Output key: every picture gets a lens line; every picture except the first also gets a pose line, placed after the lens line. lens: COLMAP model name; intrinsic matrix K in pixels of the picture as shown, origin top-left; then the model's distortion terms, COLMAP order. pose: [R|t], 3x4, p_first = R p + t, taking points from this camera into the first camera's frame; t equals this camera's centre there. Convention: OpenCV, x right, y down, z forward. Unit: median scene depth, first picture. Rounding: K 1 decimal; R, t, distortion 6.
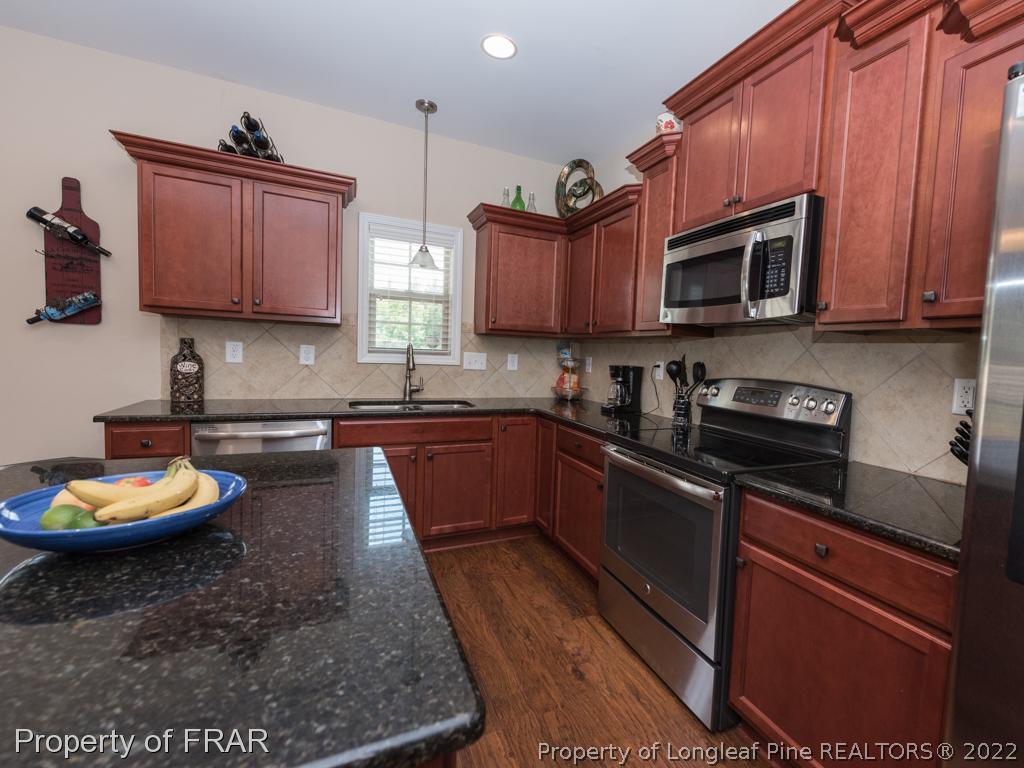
lens RADIAL K [[452.1, 0, 538.9], [0, 452.1, 385.6], [0, 0, 1]] dist [0.008420, -0.002874]
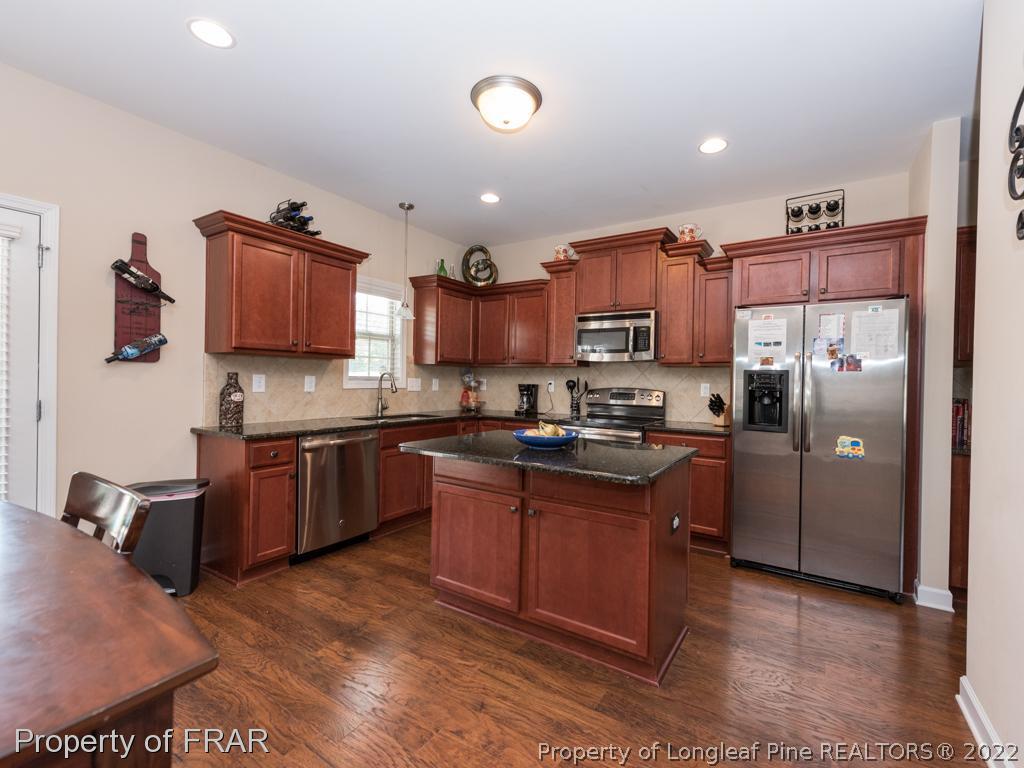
lens RADIAL K [[452.1, 0, 518.8], [0, 452.1, 389.6], [0, 0, 1]] dist [0.008420, -0.002874]
pose [[0.856282, -0.038954, 0.515037, -0.827149], [0.056943, 0.998193, -0.019176, 0.005581], [-0.513360, 0.045748, 0.856953, -0.437696]]
